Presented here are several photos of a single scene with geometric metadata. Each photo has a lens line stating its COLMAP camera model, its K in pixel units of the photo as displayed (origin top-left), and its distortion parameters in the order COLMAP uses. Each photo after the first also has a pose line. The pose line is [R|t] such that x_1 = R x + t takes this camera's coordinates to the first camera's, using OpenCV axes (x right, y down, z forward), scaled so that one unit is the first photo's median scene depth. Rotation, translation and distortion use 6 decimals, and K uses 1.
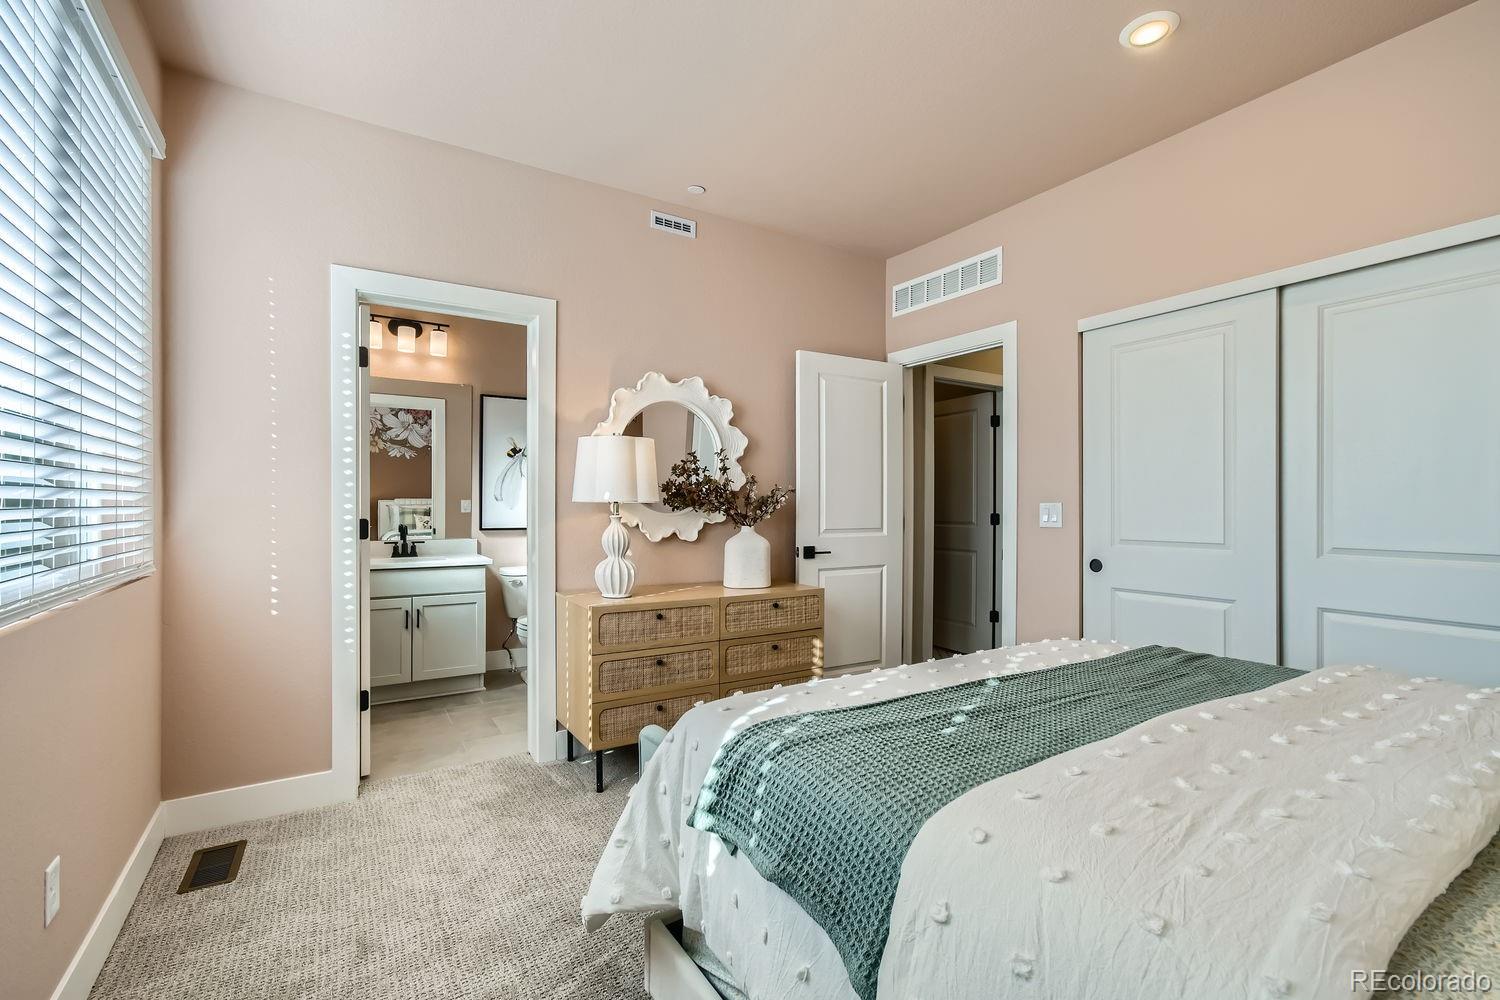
lens RADIAL K [[668.9, 0, 743.6], [0, 668.9, 500.5], [0, 0, 1]] dist [-0.004330, 0.000877]
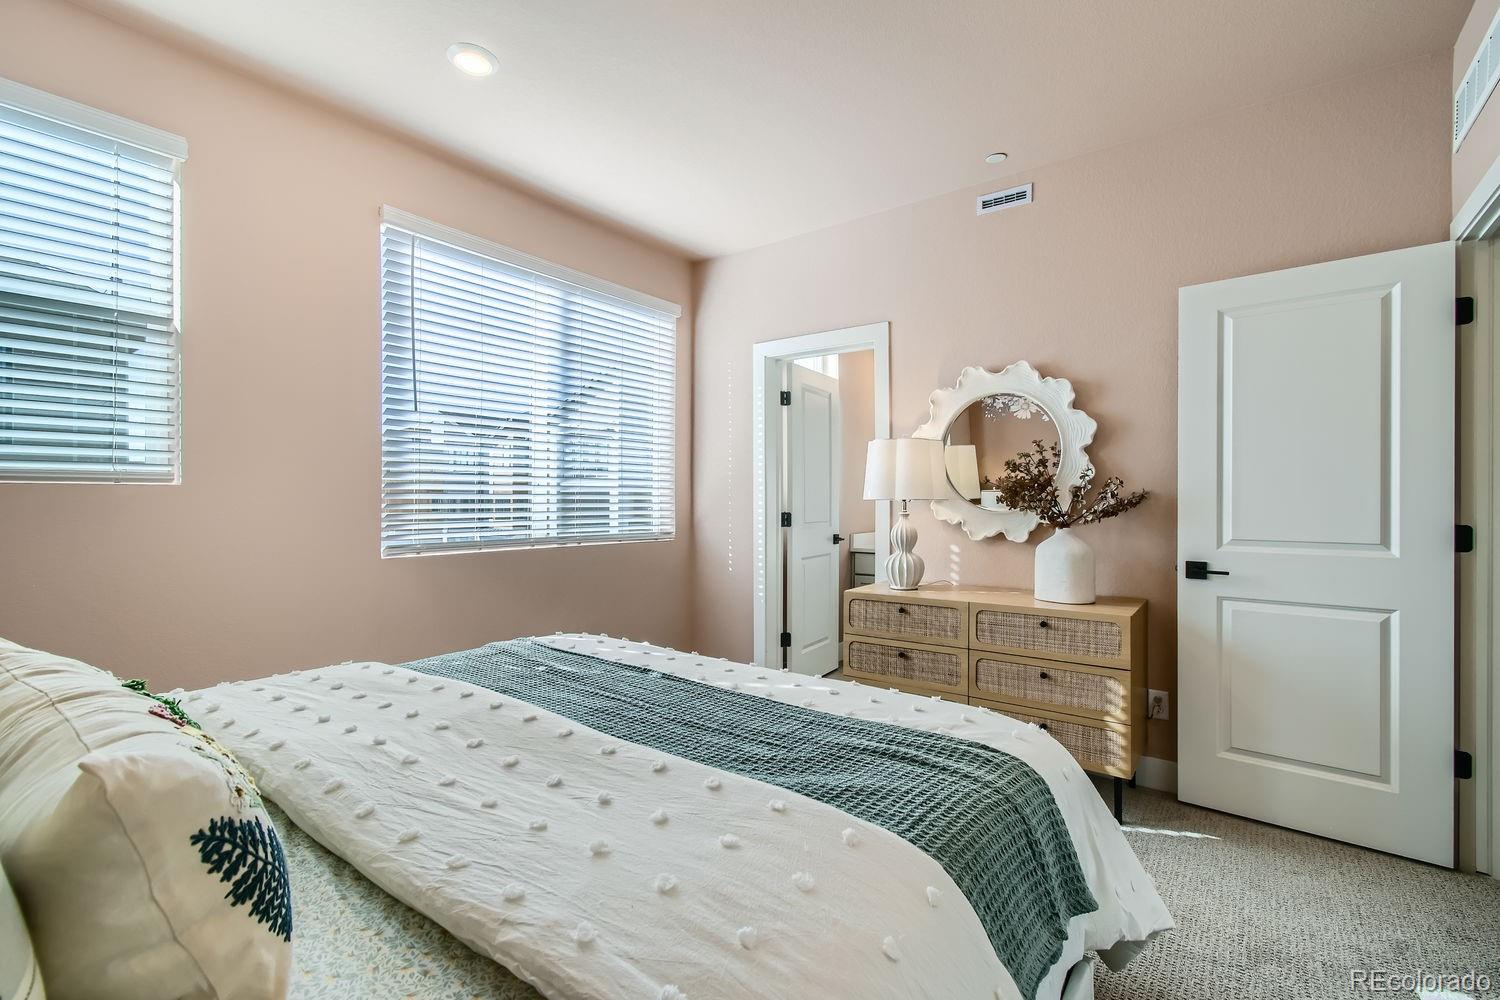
lens RADIAL K [[668.9, 0, 759.2], [0, 668.9, 505.2], [0, 0, 1]] dist [-0.004330, 0.000877]
pose [[0.387793, 0.007562, -0.921716, 0.620755], [0.007528, 0.999907, 0.011370, -0.003491], [0.921716, -0.011348, 0.387700, 0.325909]]
